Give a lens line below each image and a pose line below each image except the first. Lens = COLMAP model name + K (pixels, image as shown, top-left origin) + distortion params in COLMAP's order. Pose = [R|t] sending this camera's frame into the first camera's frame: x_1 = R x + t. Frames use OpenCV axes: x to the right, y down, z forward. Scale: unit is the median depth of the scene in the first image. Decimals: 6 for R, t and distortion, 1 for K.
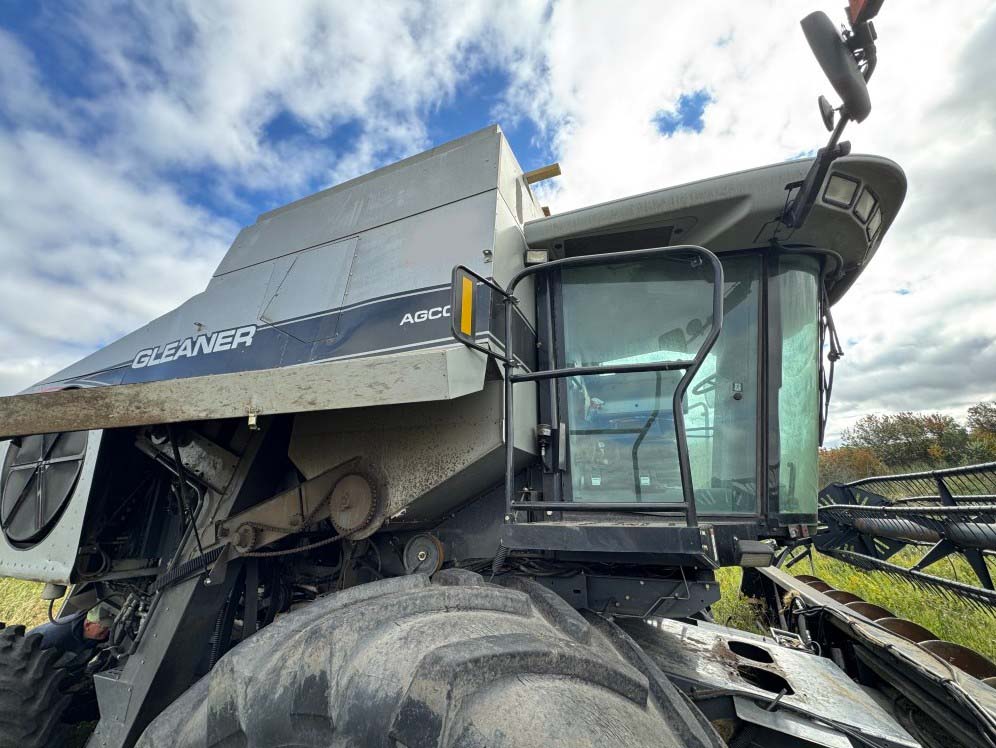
lens RADIAL K [[411.4, 0, 513.3], [0, 411.4, 375.1], [0, 0, 1]] dist [-0.001142, 0.000090]
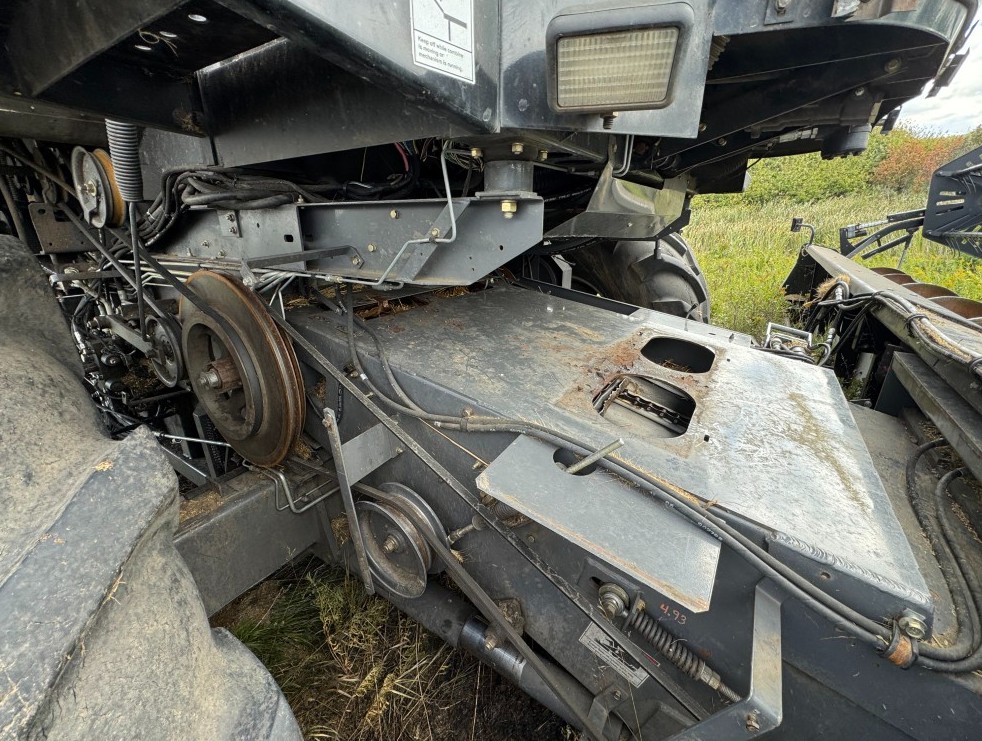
lens RADIAL K [[405.6, 0, 506.1], [0, 405.6, 371.6], [0, 0, 1]] dist [-0.001142, 0.000090]
pose [[0.982255, 0.055238, -0.179232, 0.296932], [0.069169, 0.781587, 0.619950, 0.219417], [0.174330, -0.621346, 0.763897, 0.344053]]
